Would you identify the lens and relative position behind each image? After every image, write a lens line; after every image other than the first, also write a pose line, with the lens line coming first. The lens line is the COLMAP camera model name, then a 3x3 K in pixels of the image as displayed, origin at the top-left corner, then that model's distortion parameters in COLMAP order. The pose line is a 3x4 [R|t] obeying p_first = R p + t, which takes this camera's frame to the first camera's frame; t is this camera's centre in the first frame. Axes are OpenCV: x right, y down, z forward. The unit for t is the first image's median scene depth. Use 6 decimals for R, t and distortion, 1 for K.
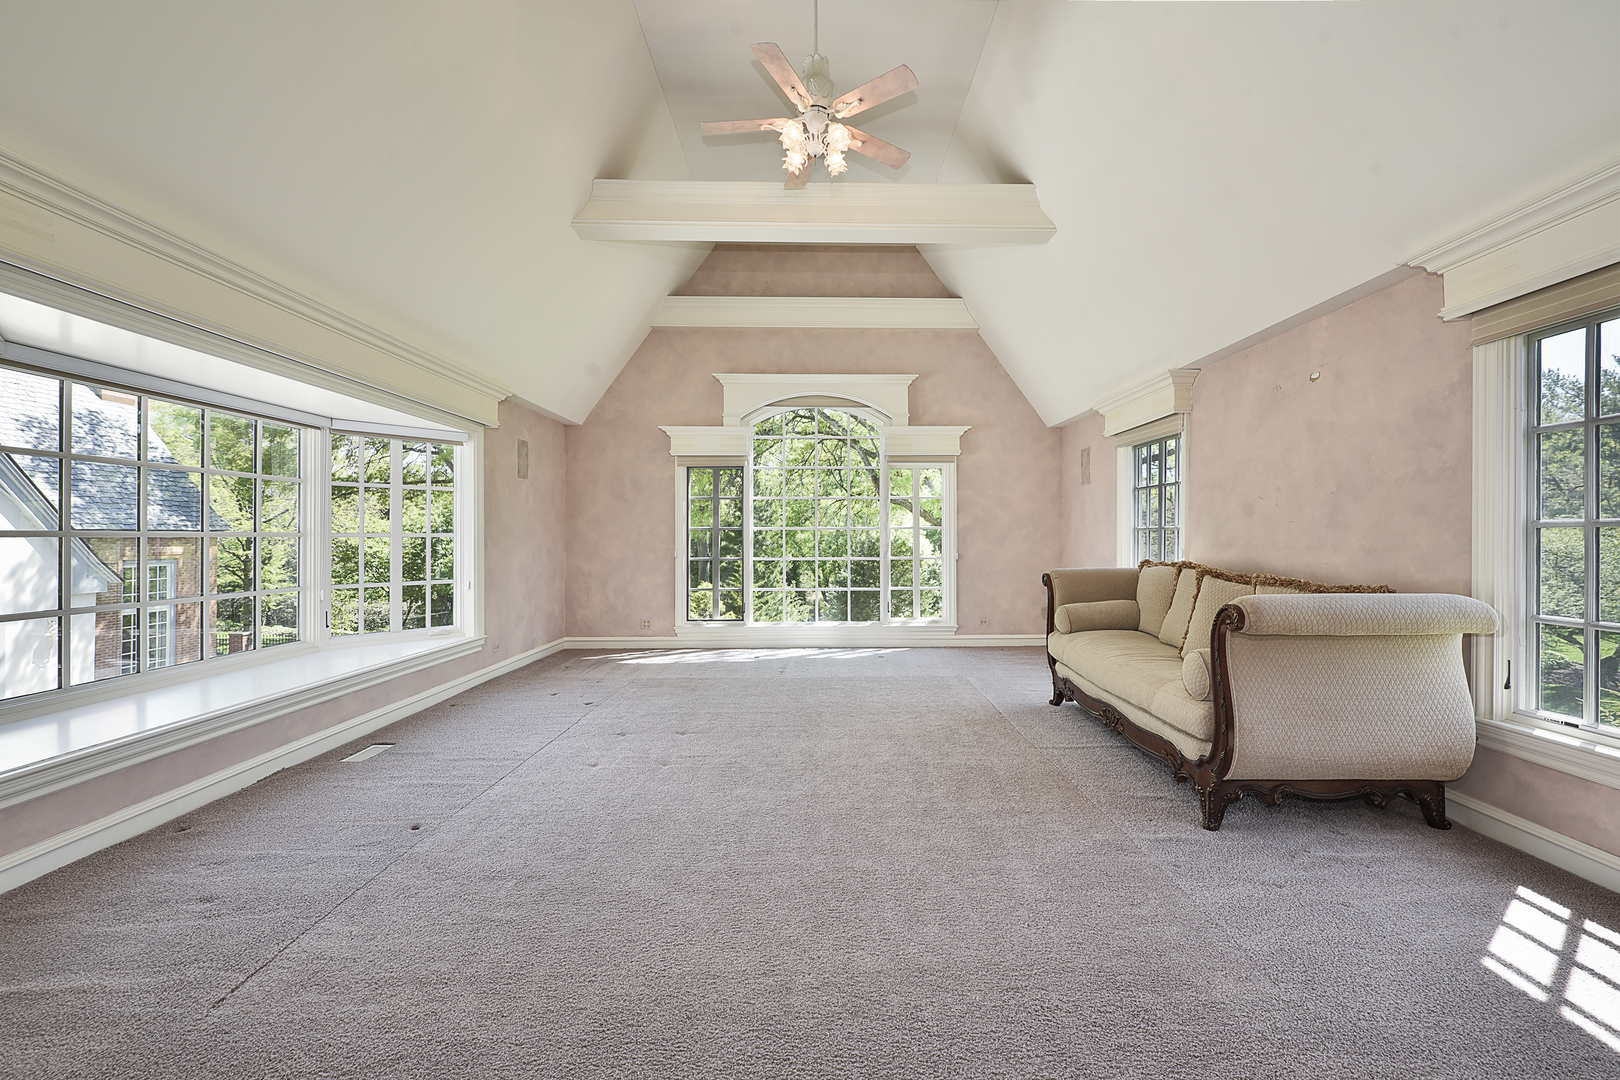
lens RADIAL K [[643.7, 0, 815.0], [0, 643.7, 535.8], [0, 0, 1]] dist [-0.001886, -0.000240]
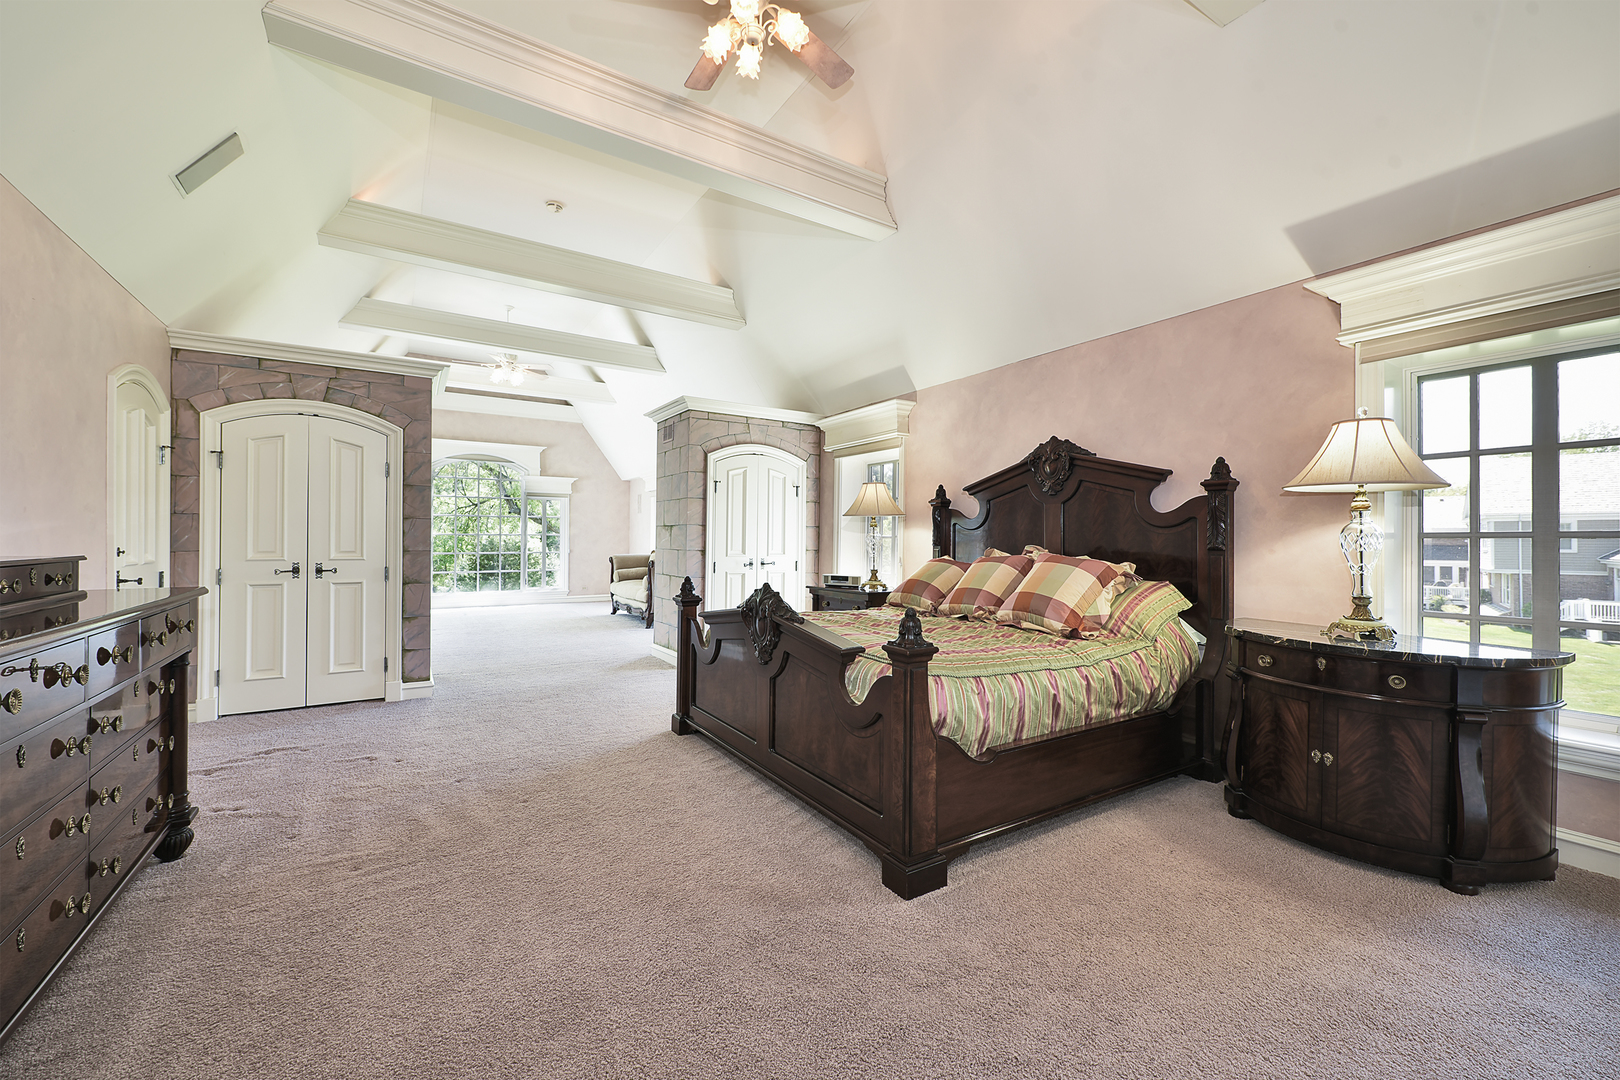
lens RADIAL K [[643.7, 0, 811.8], [0, 643.7, 537.9], [0, 0, 1]] dist [-0.001886, -0.000240]
pose [[0.839636, 0.011451, 0.543029, -0.188073], [-0.009889, 0.999934, -0.005795, 0.000077], [-0.543060, -0.000504, 0.839694, -0.884417]]
